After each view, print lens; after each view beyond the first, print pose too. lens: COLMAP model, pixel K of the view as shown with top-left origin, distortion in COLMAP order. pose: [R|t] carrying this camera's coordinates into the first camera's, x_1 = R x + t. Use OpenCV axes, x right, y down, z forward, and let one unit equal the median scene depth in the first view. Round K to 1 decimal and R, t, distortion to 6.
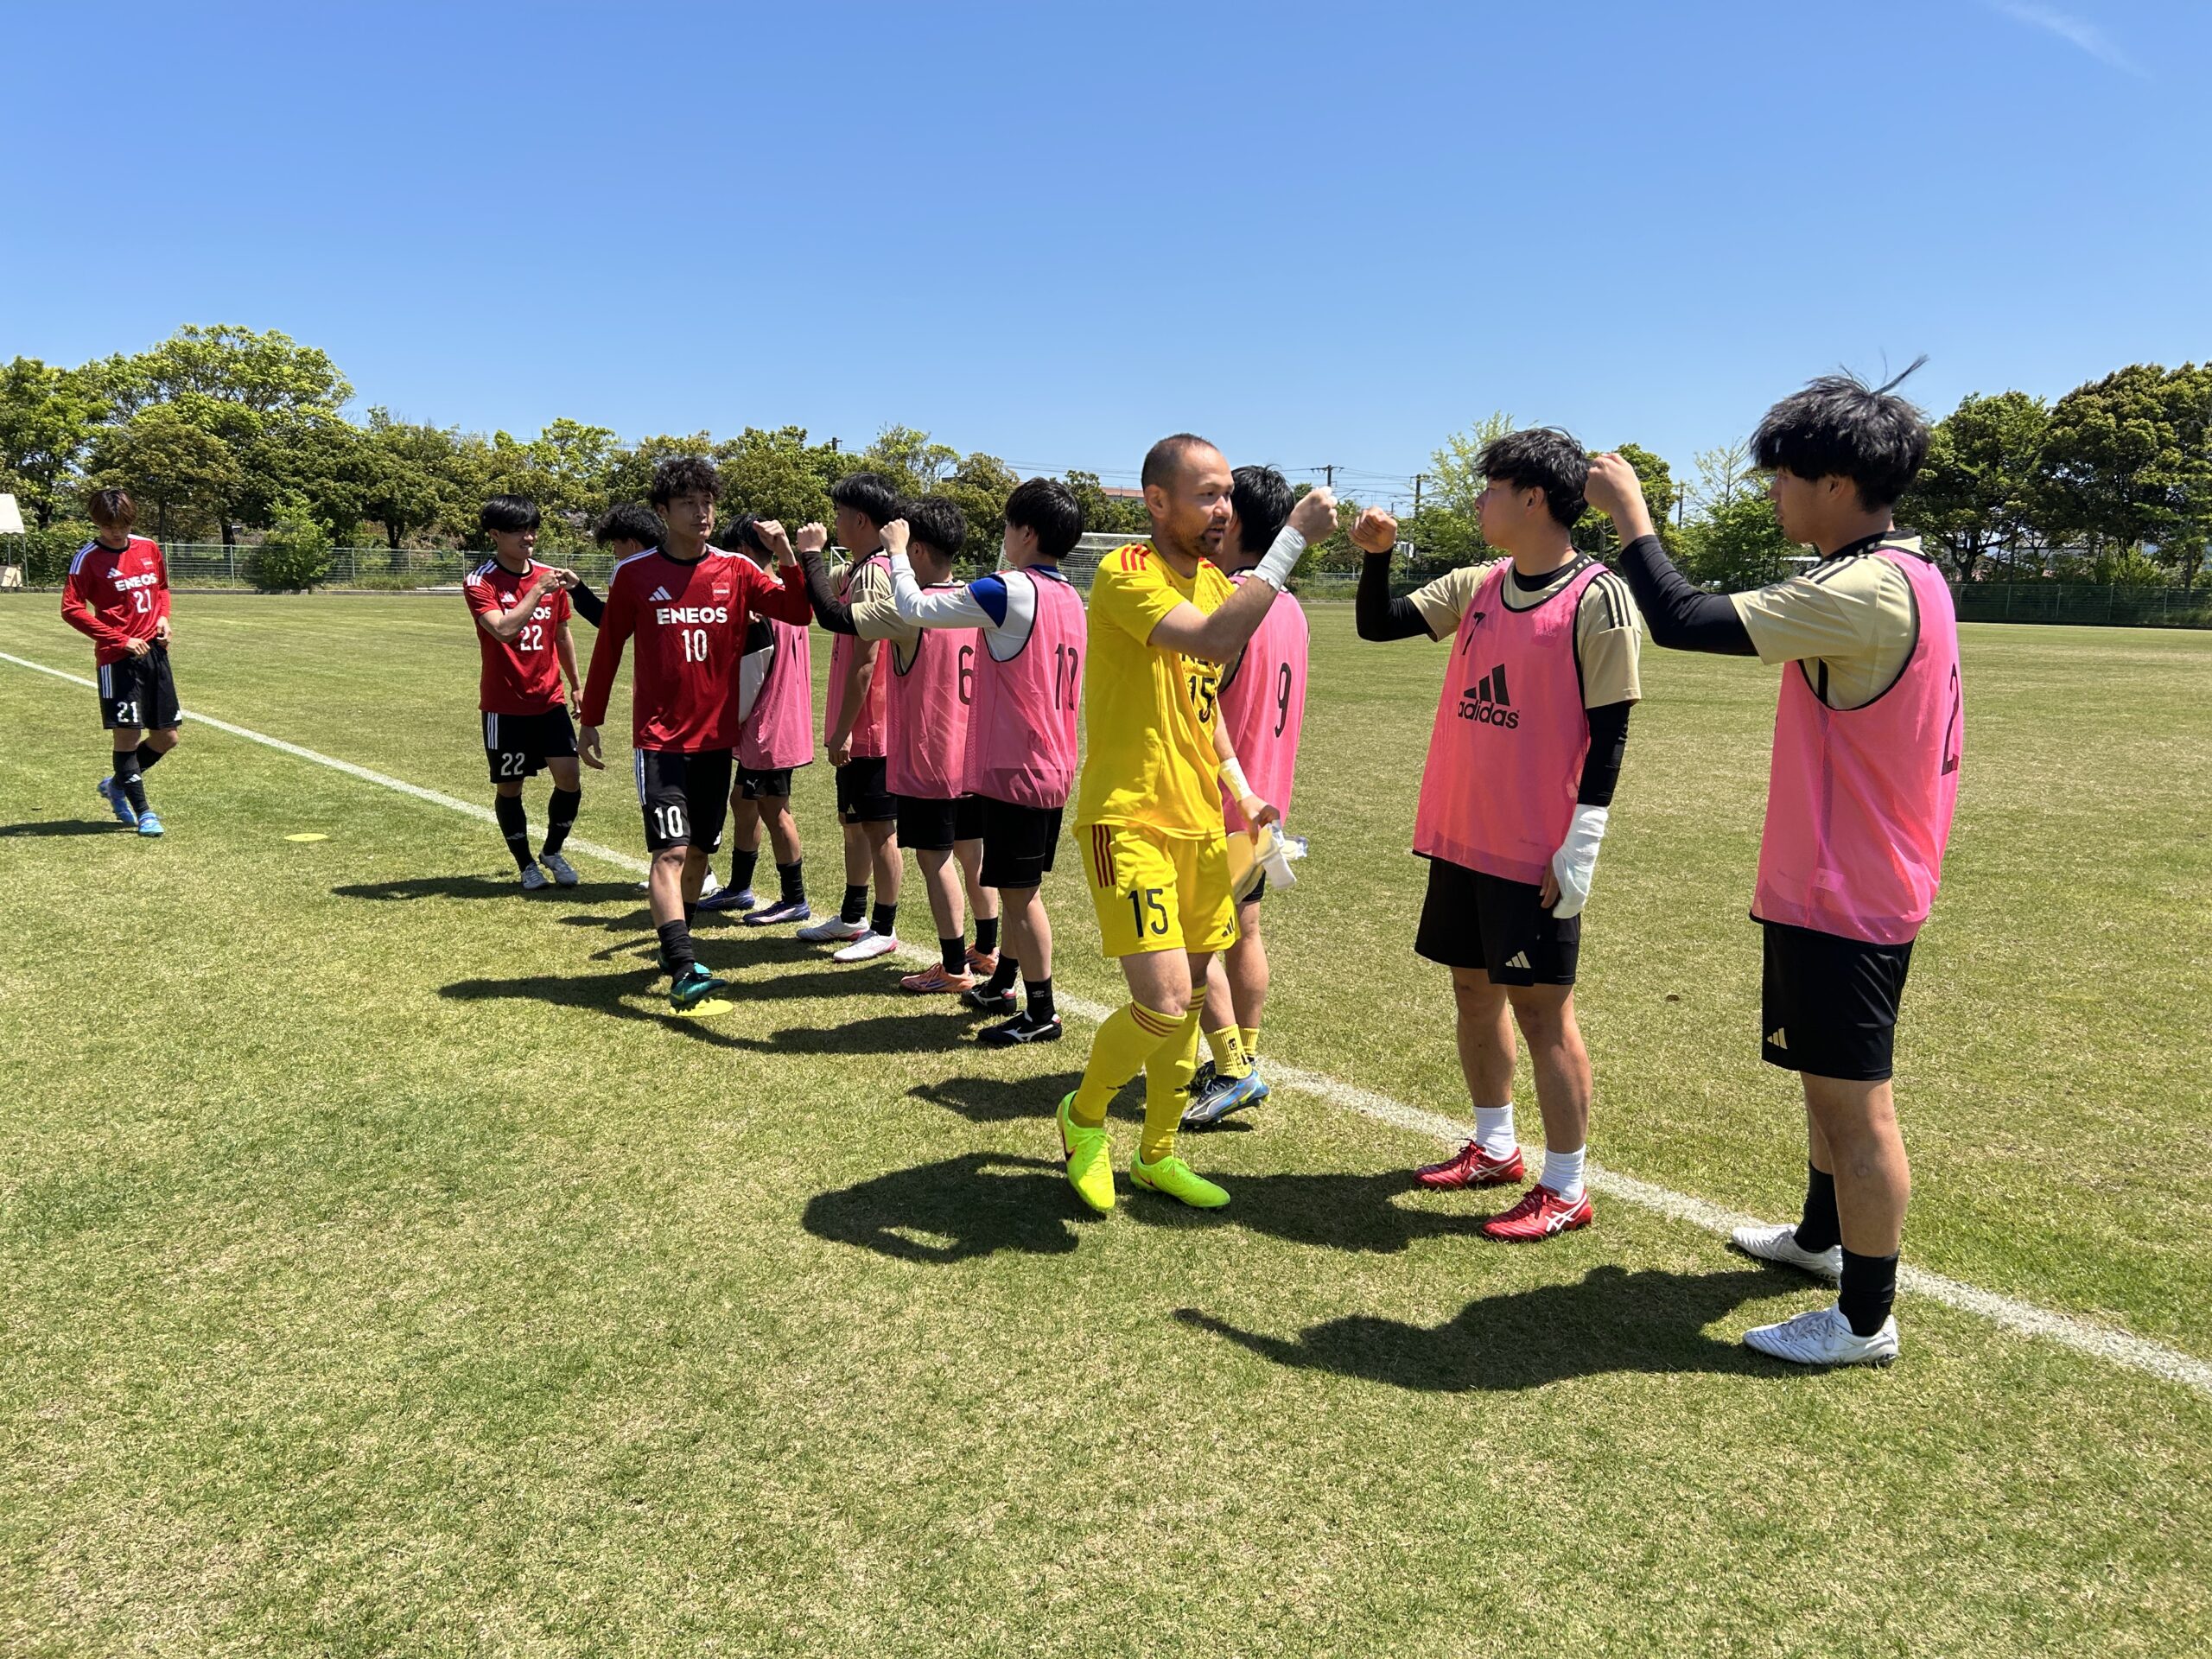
lens RADIAL K [[1682.6, 0, 1090.3], [0, 1682.6, 826.5], [0, 0, 1]] dist [0.042232, -0.036446]
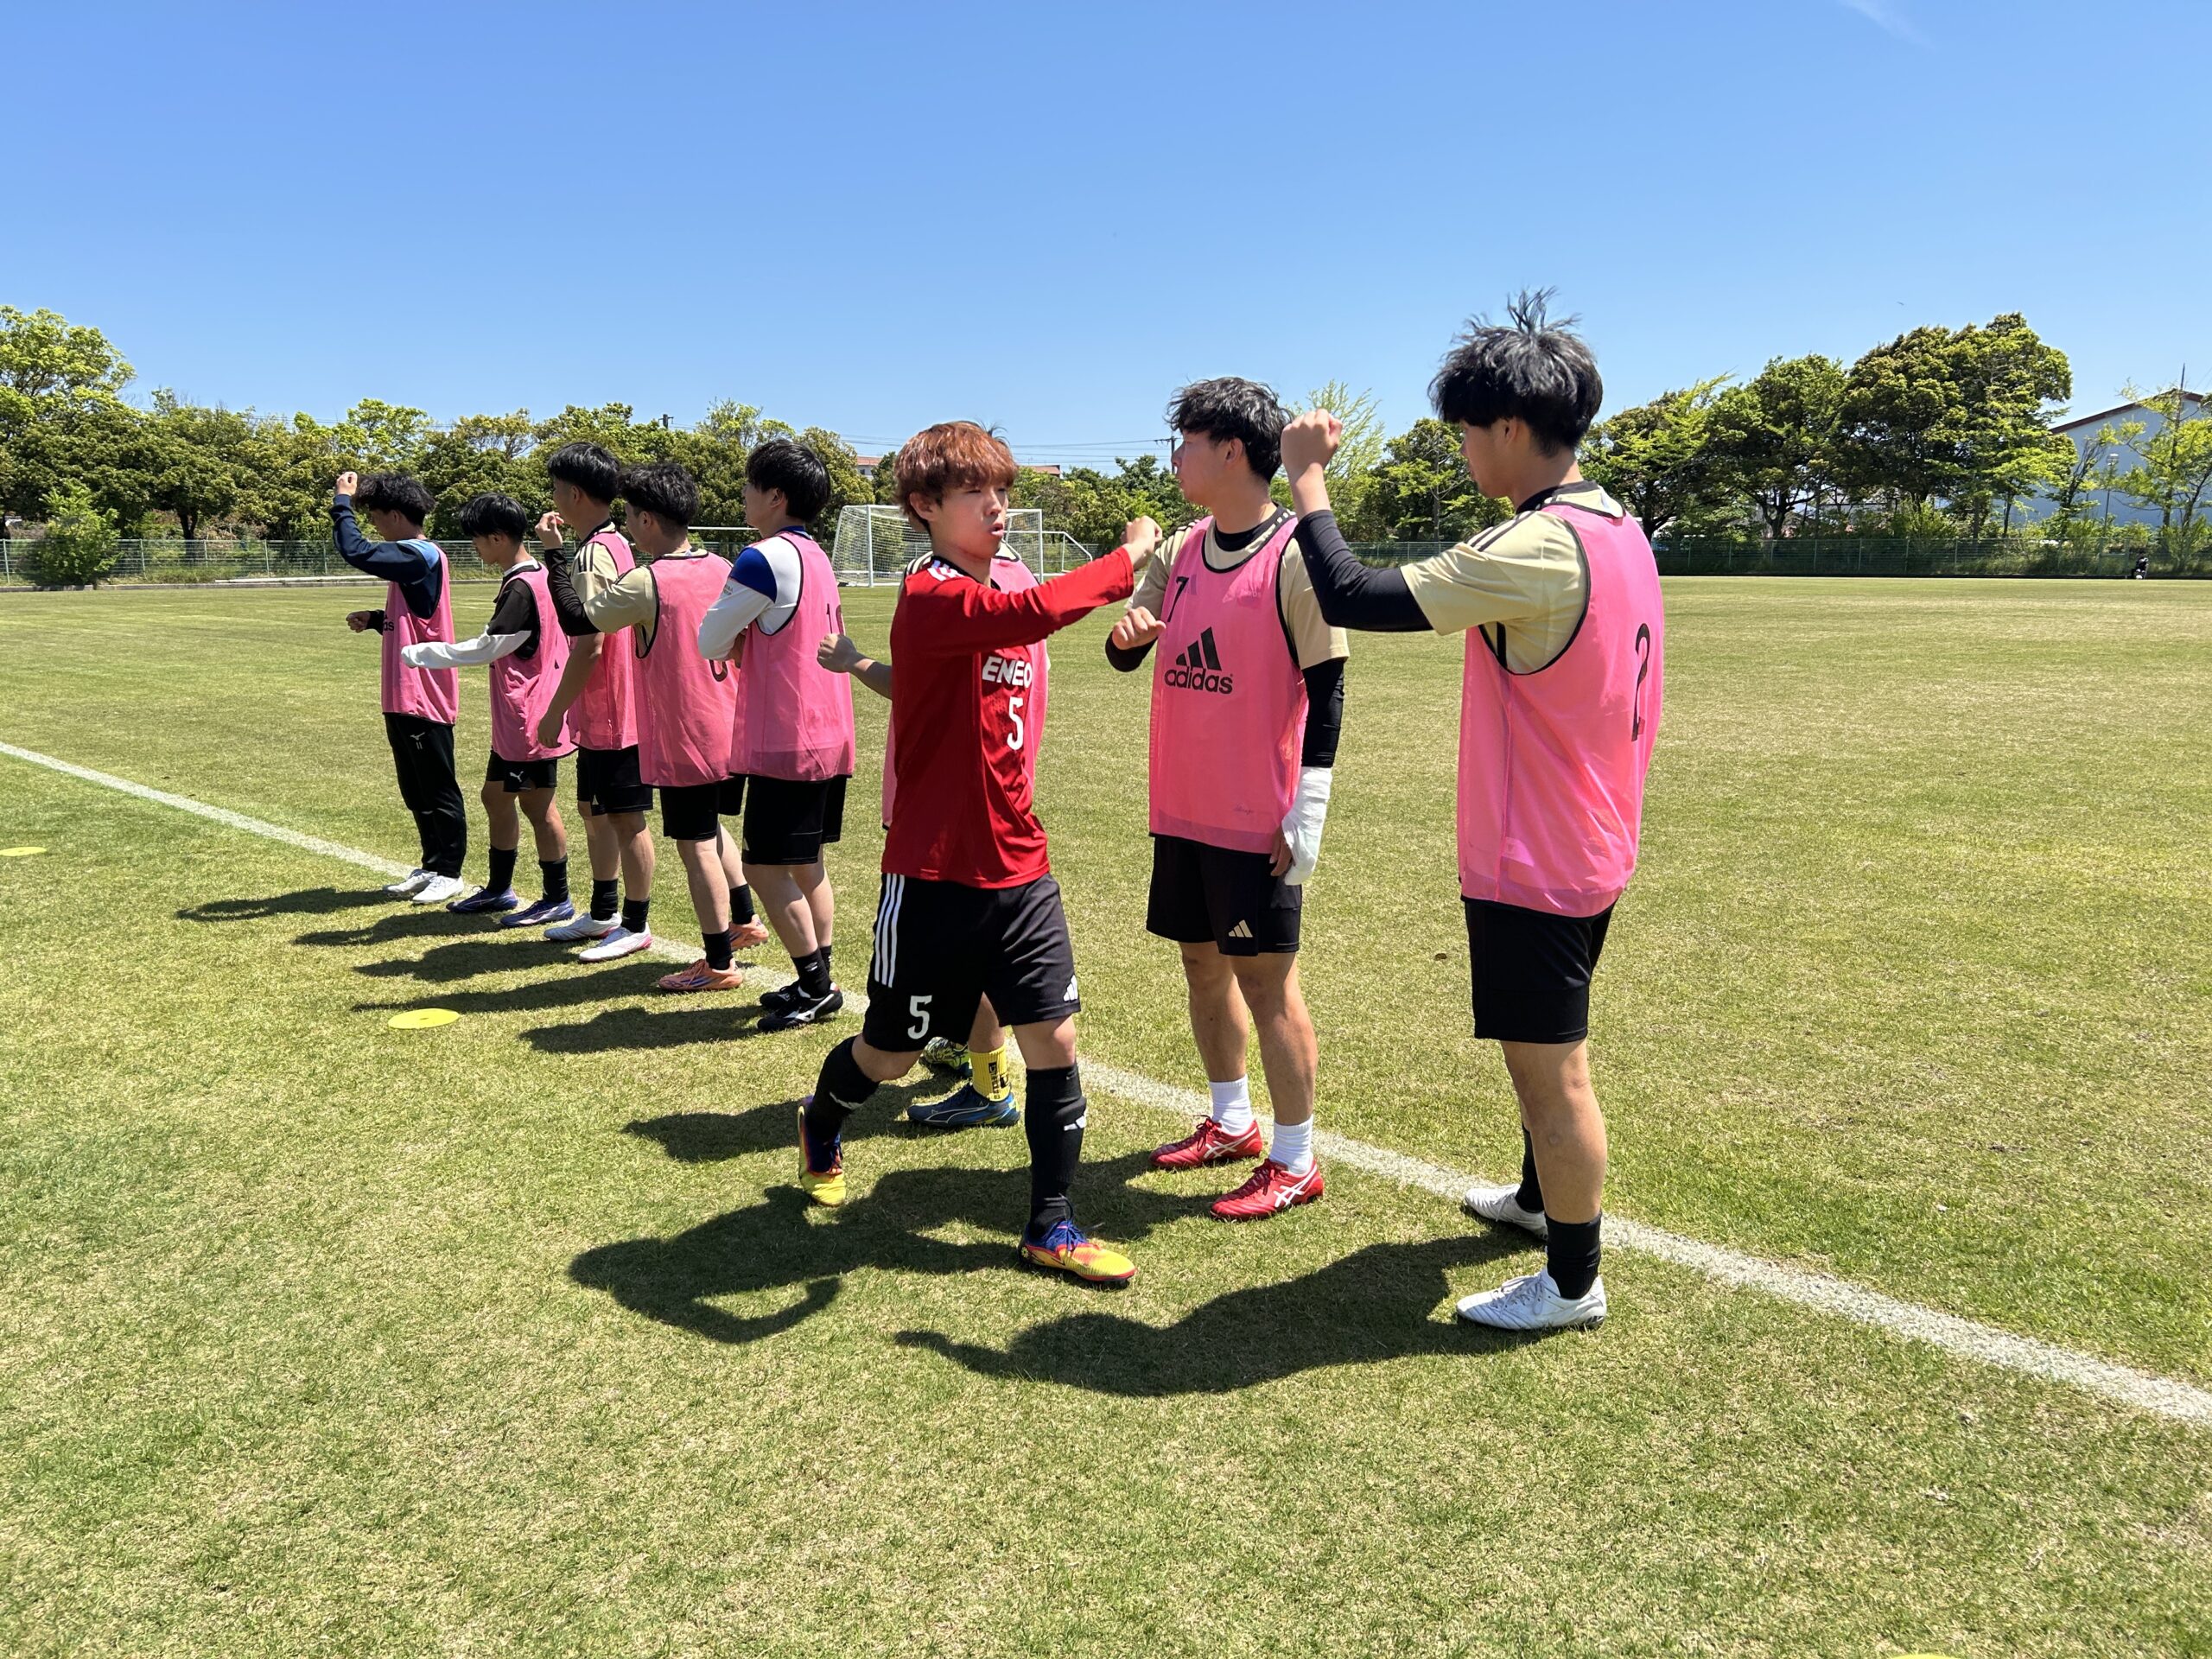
lens RADIAL K [[1682.6, 0, 1121.6], [0, 1682.6, 826.9], [0, 0, 1]] dist [0.042232, -0.036446]
pose [[0.994140, -0.040064, 0.100406, 0.028729], [0.038530, 0.999110, 0.017180, 0.000164], [-0.101005, -0.013211, 0.994798, 0.014778]]
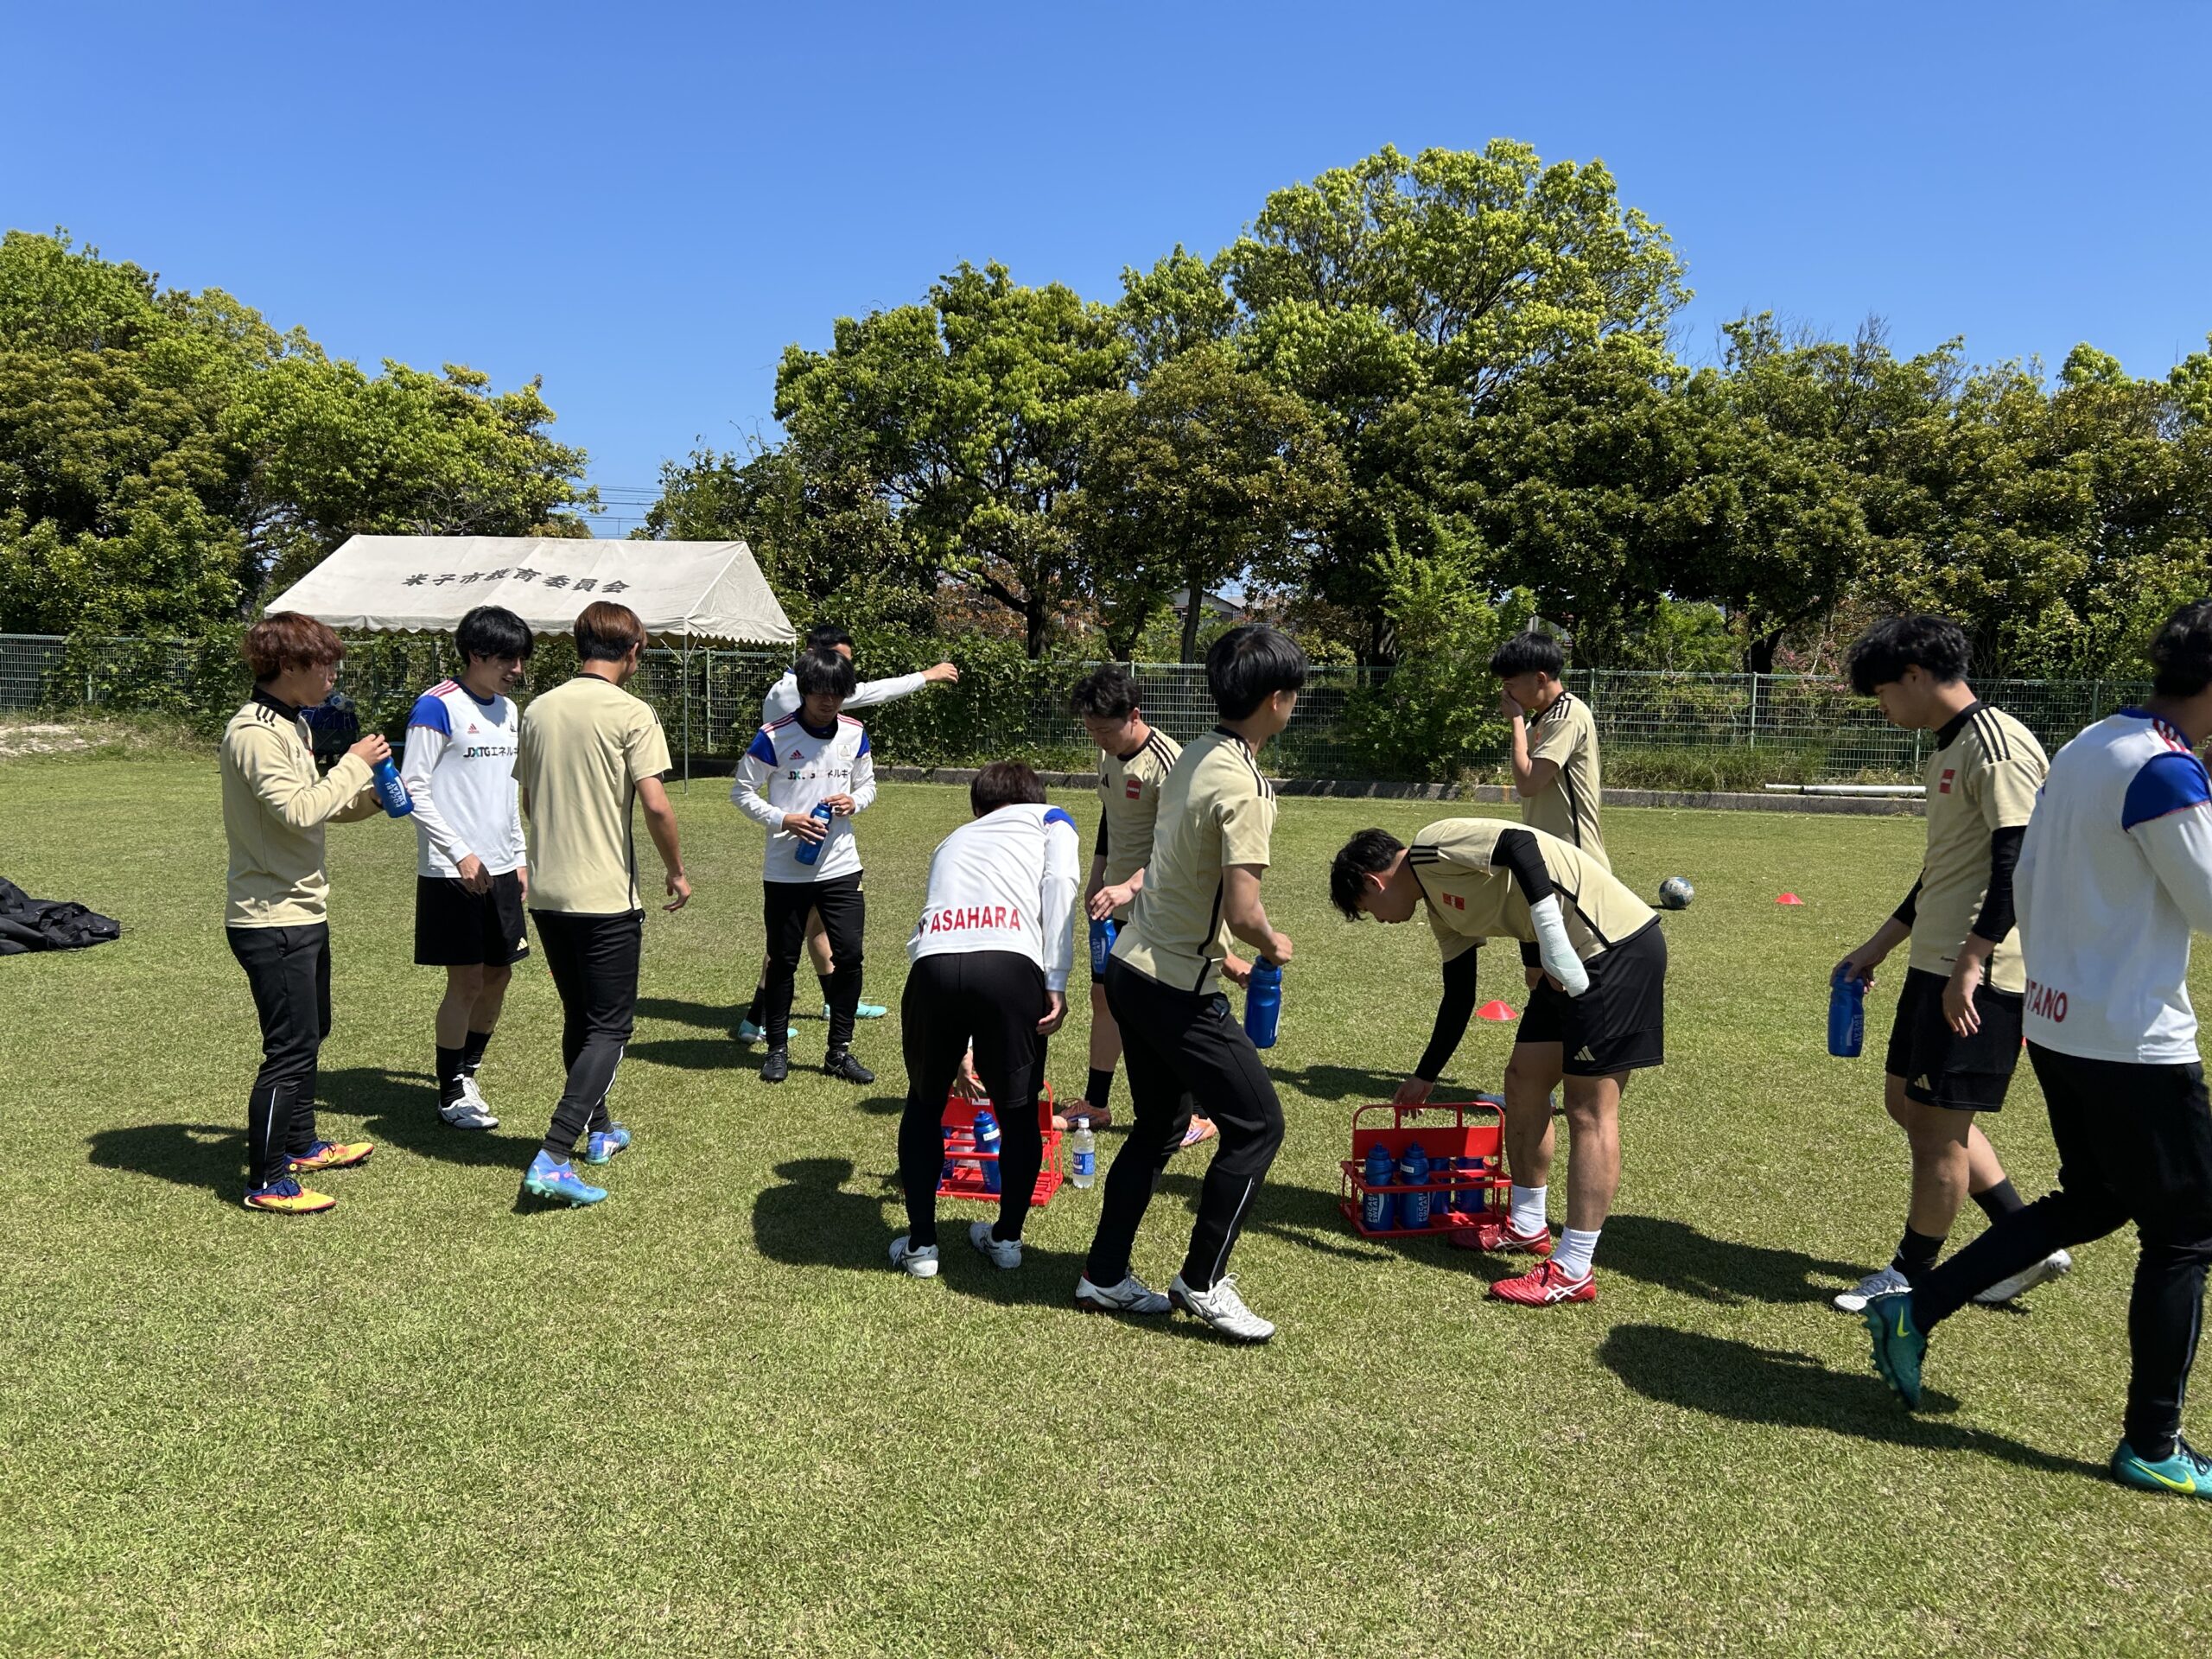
lens RADIAL K [[1682.6, 0, 1077.4], [0, 1682.6, 813.8], [0, 0, 1]] dist [0.042232, -0.036446]
pose [[0.660219, 0.064882, -0.748266, -1.307733], [-0.119794, 0.992605, -0.019630, -0.626279], [0.741459, 0.102598, 0.663108, 3.767624]]
